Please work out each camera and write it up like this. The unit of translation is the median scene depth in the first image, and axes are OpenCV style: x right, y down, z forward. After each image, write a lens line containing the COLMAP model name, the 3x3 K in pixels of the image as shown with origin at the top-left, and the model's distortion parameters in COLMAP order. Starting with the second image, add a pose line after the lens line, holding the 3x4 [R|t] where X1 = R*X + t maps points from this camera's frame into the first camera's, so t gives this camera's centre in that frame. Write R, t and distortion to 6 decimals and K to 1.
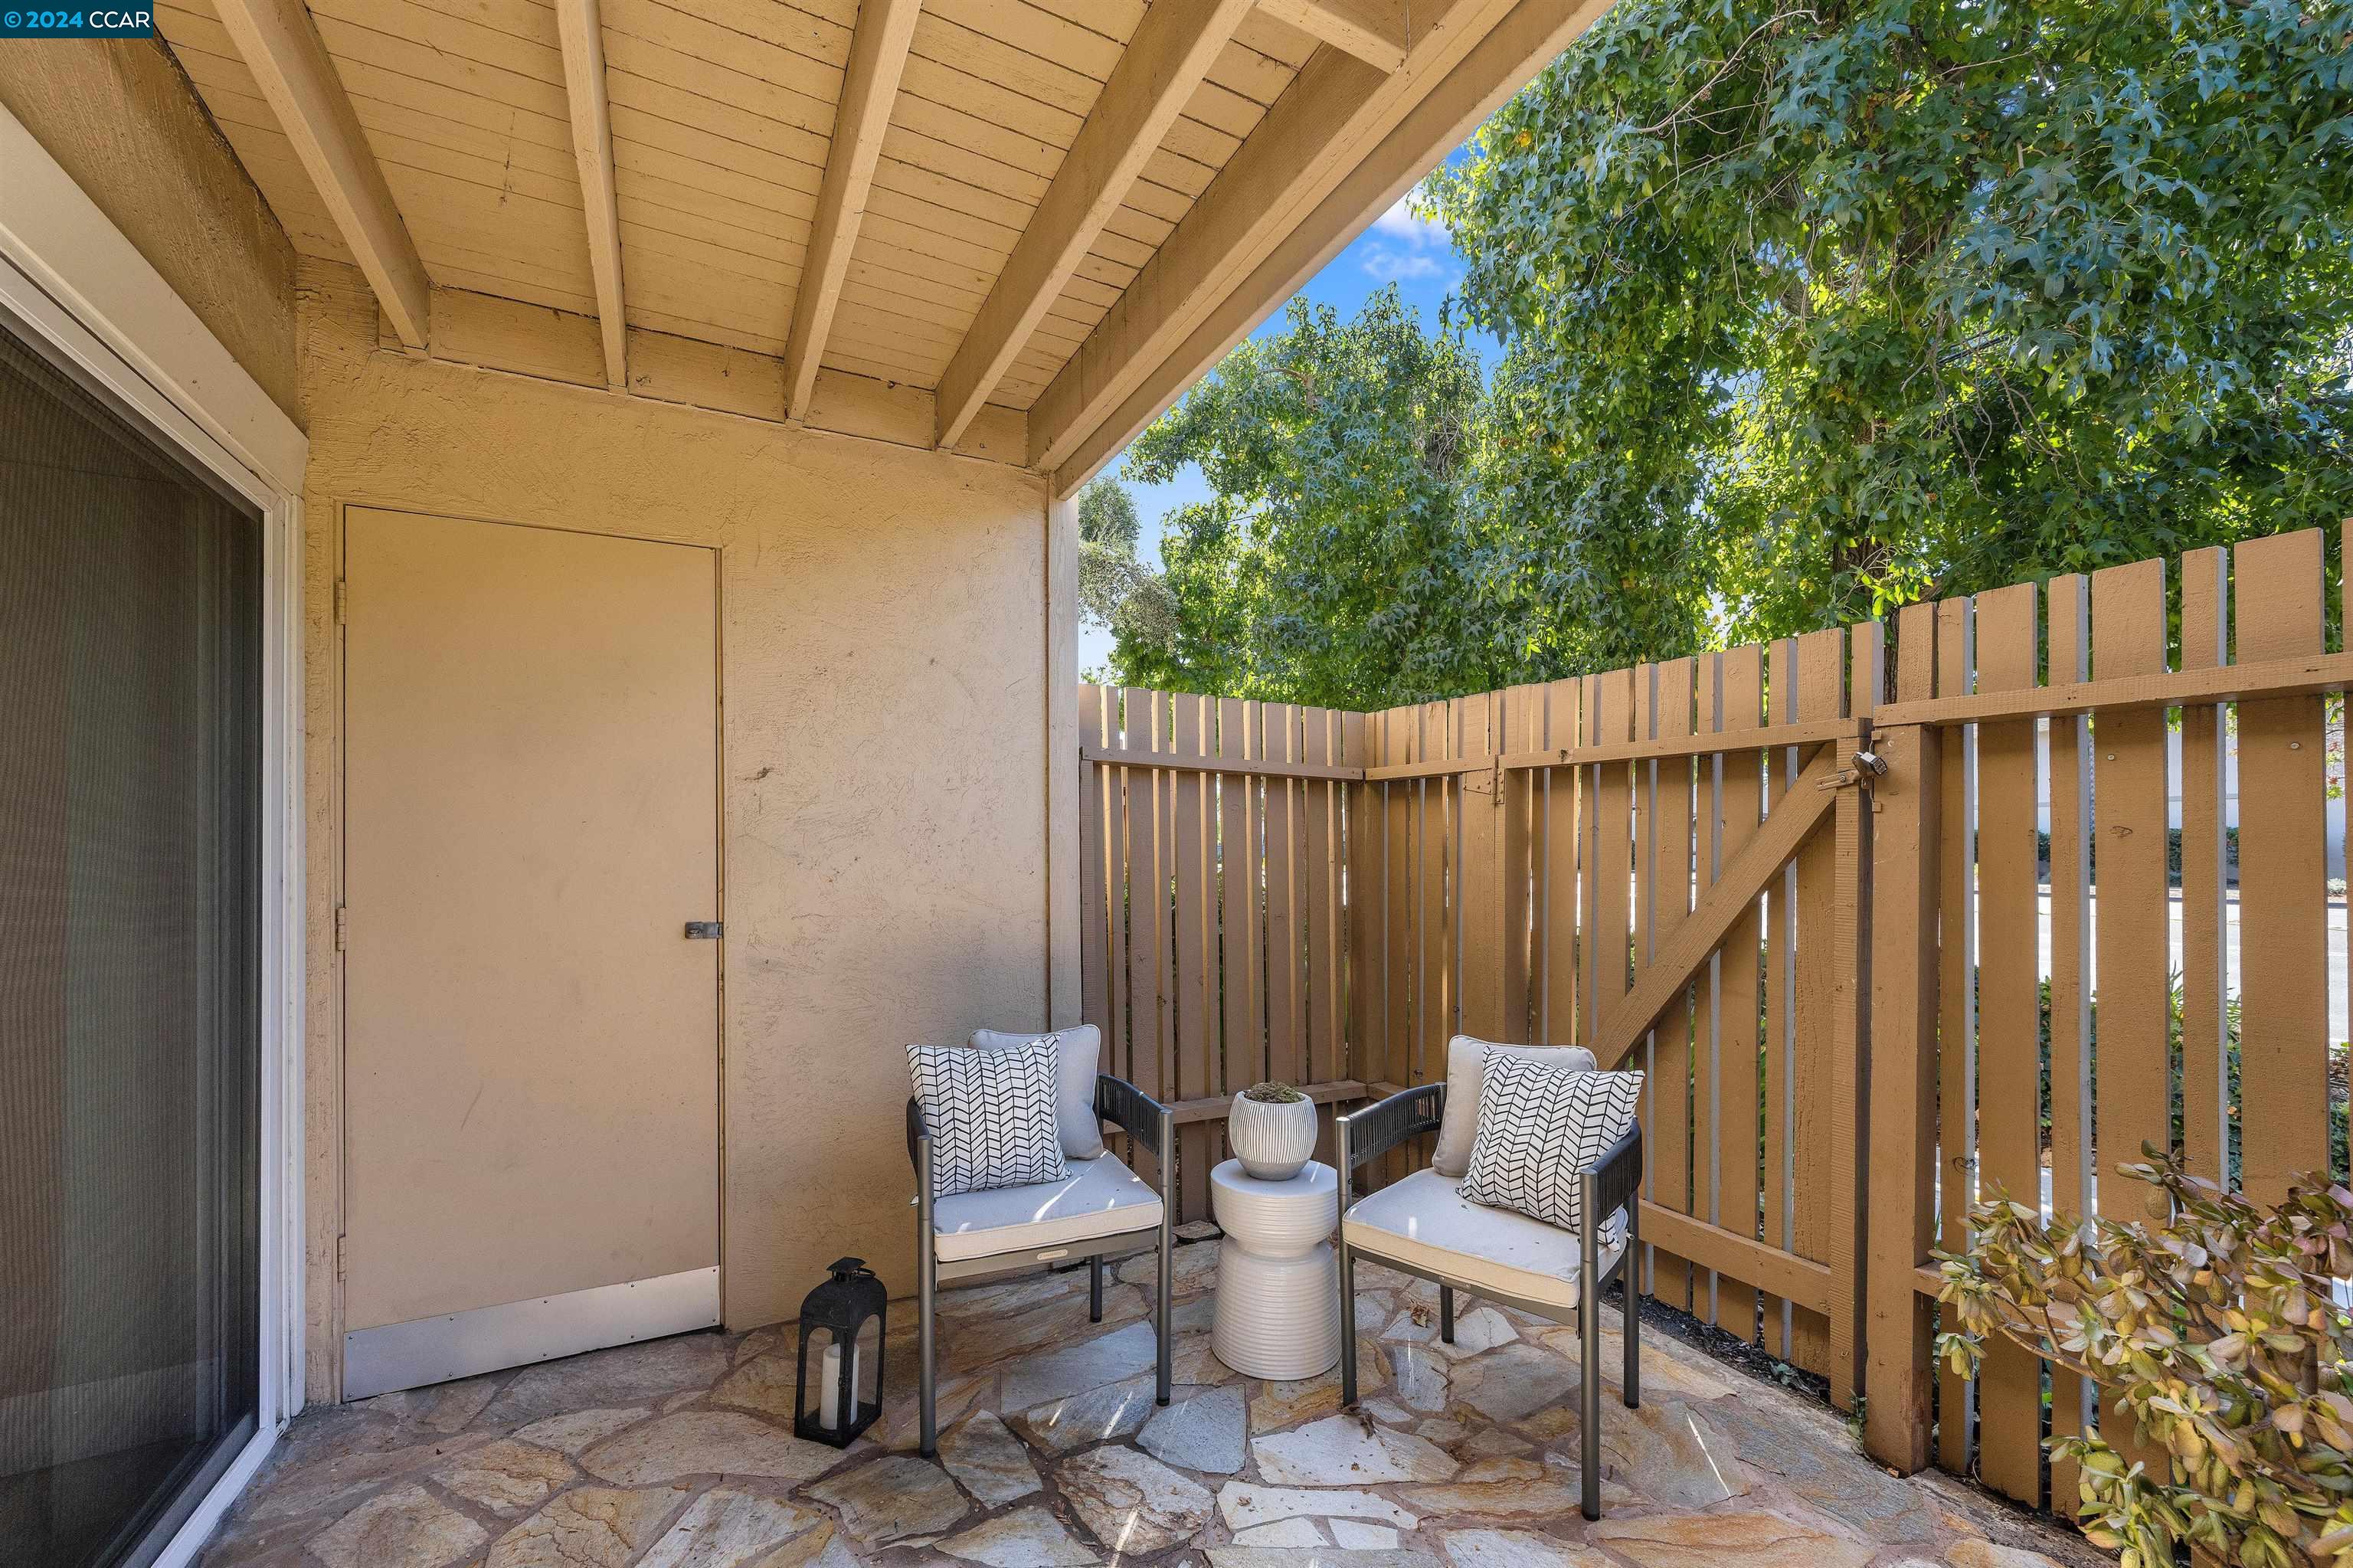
lens RADIAL K [[949.9, 0, 1180.0], [0, 949.9, 851.8], [0, 0, 1]] dist [0.001146, -0.000397]
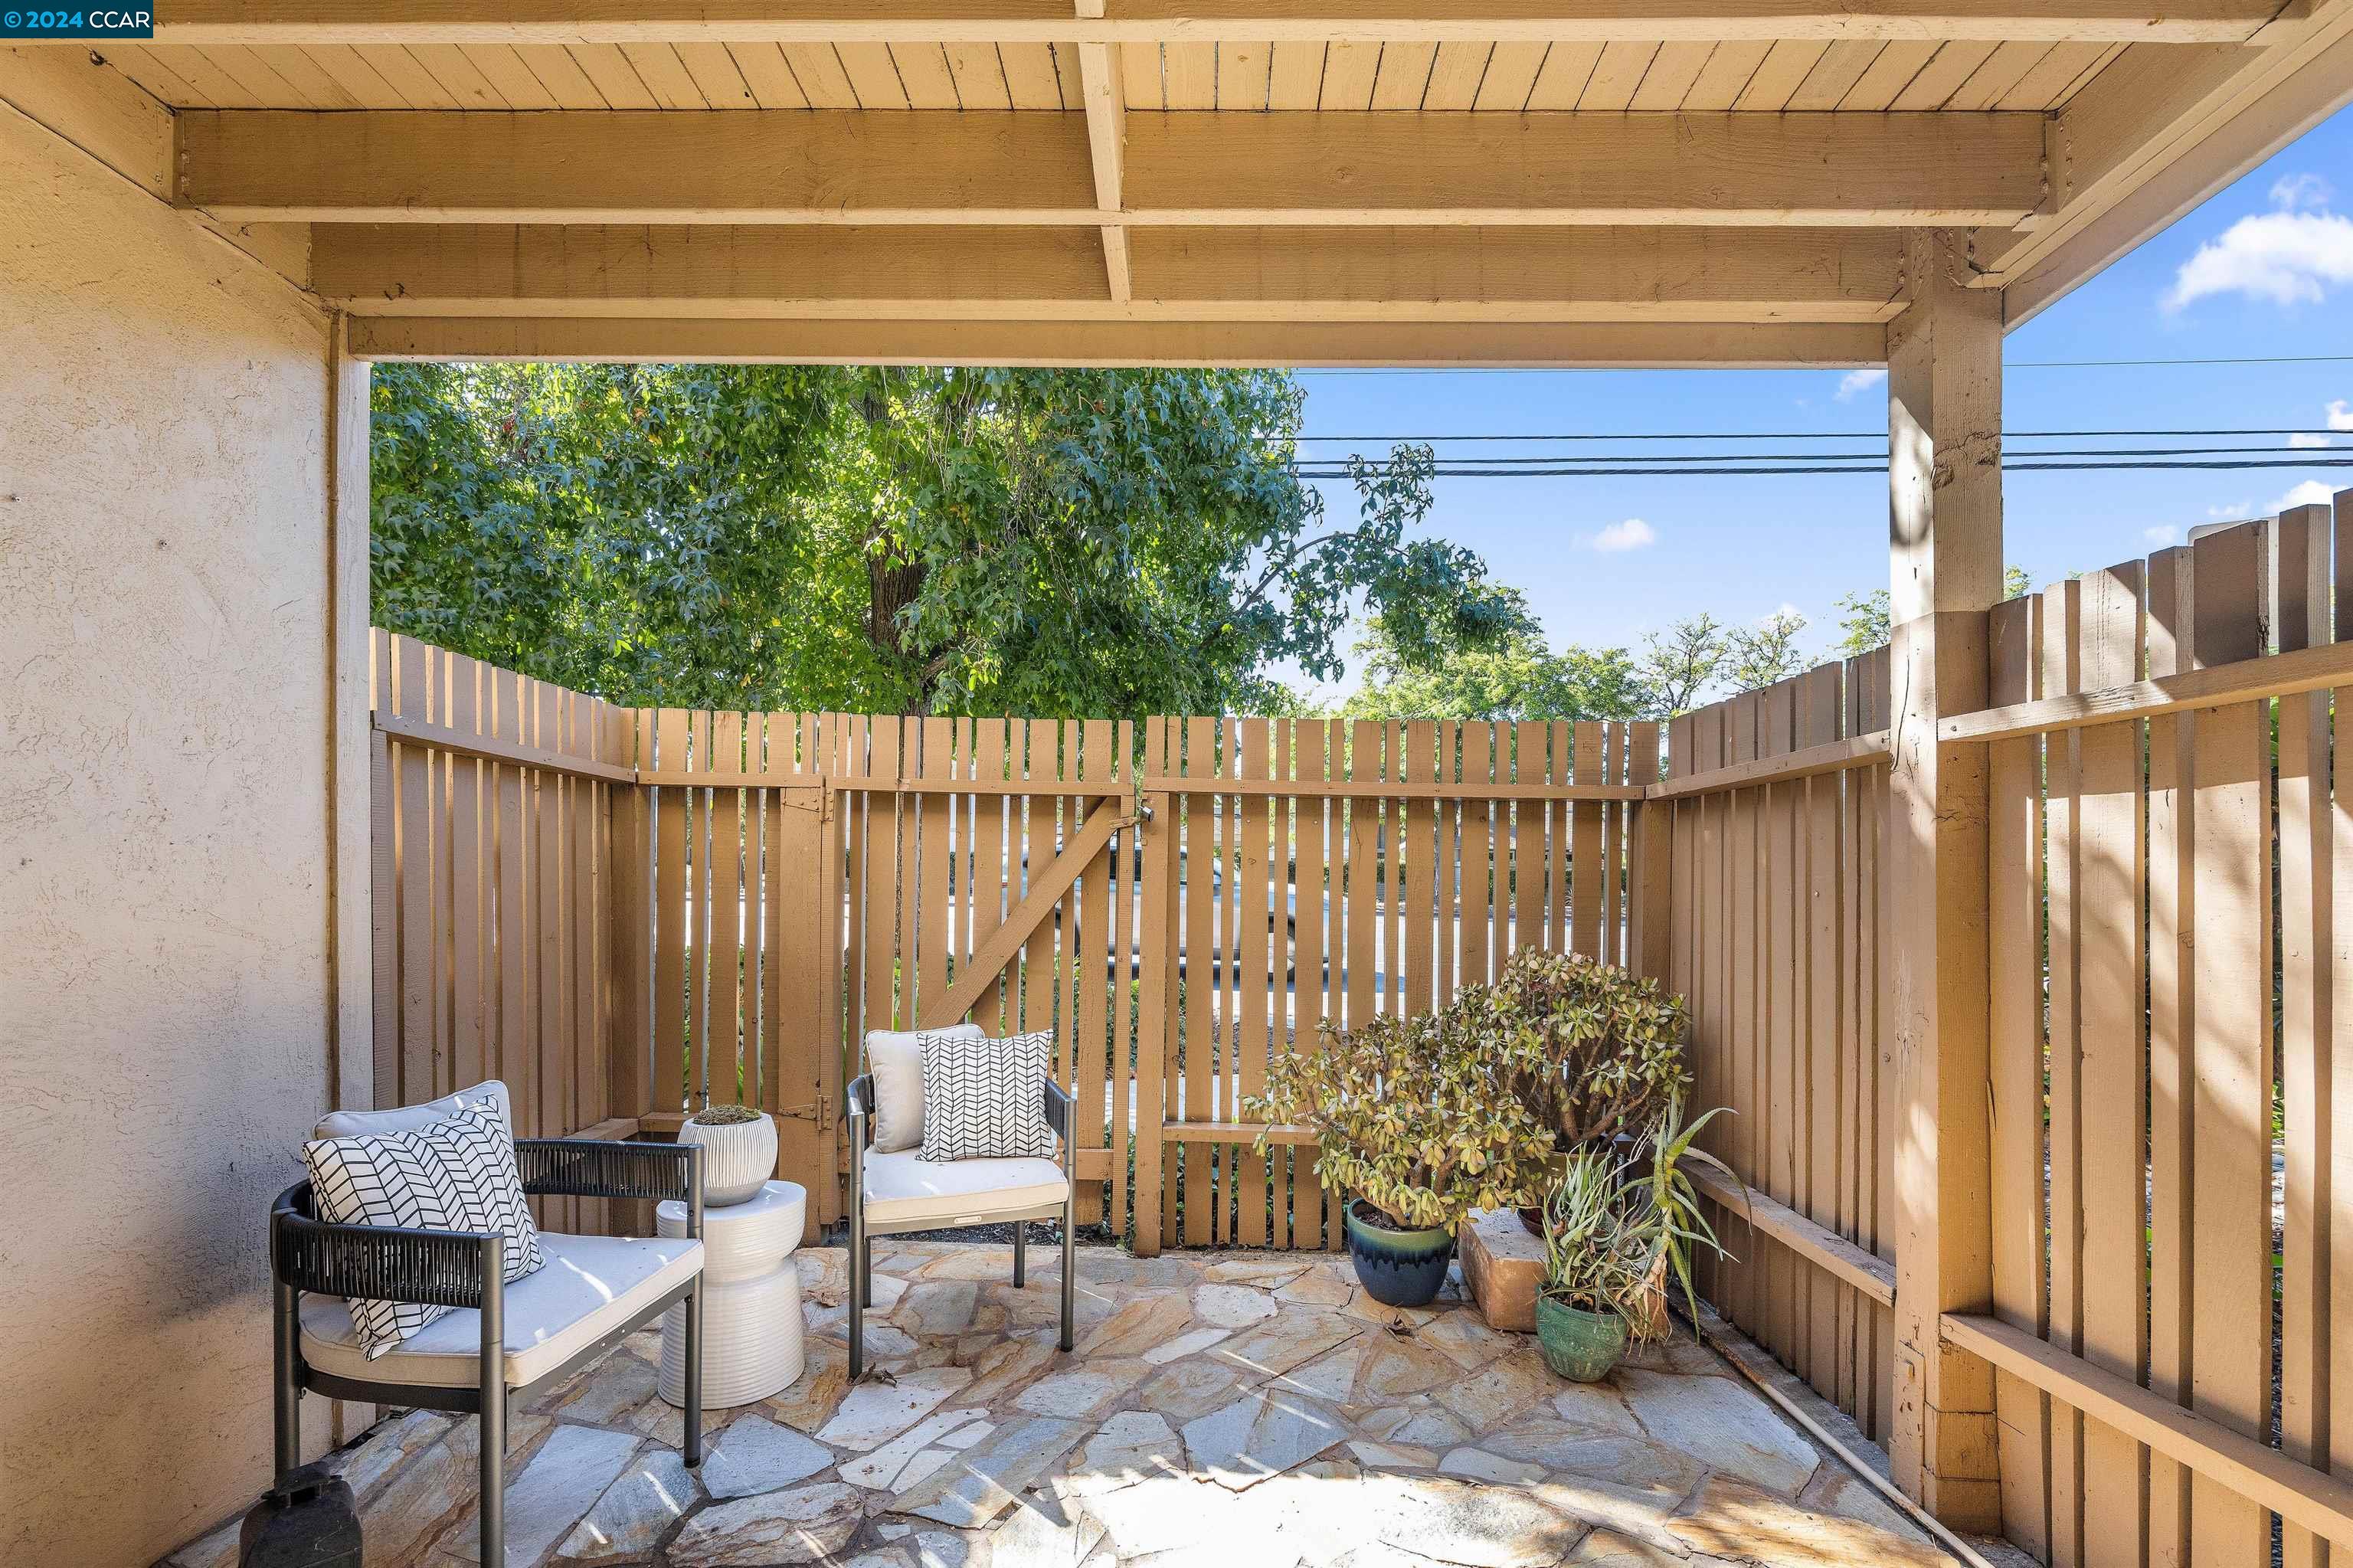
lens RADIAL K [[1043.2, 0, 1171.3], [0, 1043.2, 870.9], [0, 0, 1]] dist [-0.002554, -0.000472]
pose [[0.477126, 0.010629, 0.878771, -0.551941], [-0.015919, 0.999867, -0.003450, 0.004110], [-0.878691, -0.012343, 0.477232, 0.100107]]
